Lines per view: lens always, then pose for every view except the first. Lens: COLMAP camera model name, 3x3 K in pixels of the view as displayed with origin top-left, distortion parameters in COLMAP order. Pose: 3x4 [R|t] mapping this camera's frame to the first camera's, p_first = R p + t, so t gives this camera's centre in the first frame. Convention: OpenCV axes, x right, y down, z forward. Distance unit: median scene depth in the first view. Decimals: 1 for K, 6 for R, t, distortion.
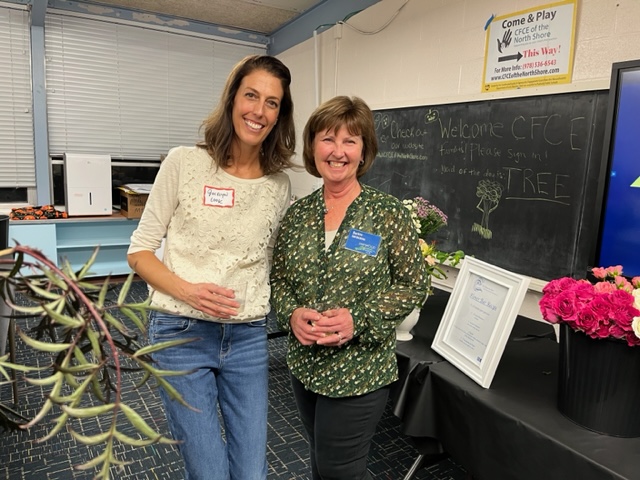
lens RADIAL K [[485.7, 0, 321.5], [0, 485.7, 238.3], [0, 0, 1]] dist [0.053453, -0.083213]
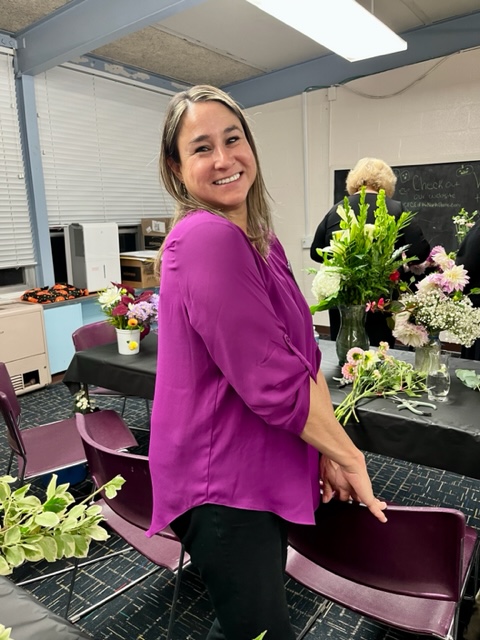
lens RADIAL K [[485.7, 0, 238.7], [0, 485.7, 319.4], [0, 0, 1]] dist [0.053453, -0.083213]
pose [[0.915682, -0.140771, 0.376443, -0.606484], [0.119741, 0.989671, 0.078822, -0.035200], [-0.383650, -0.027100, 0.923081, 0.058685]]
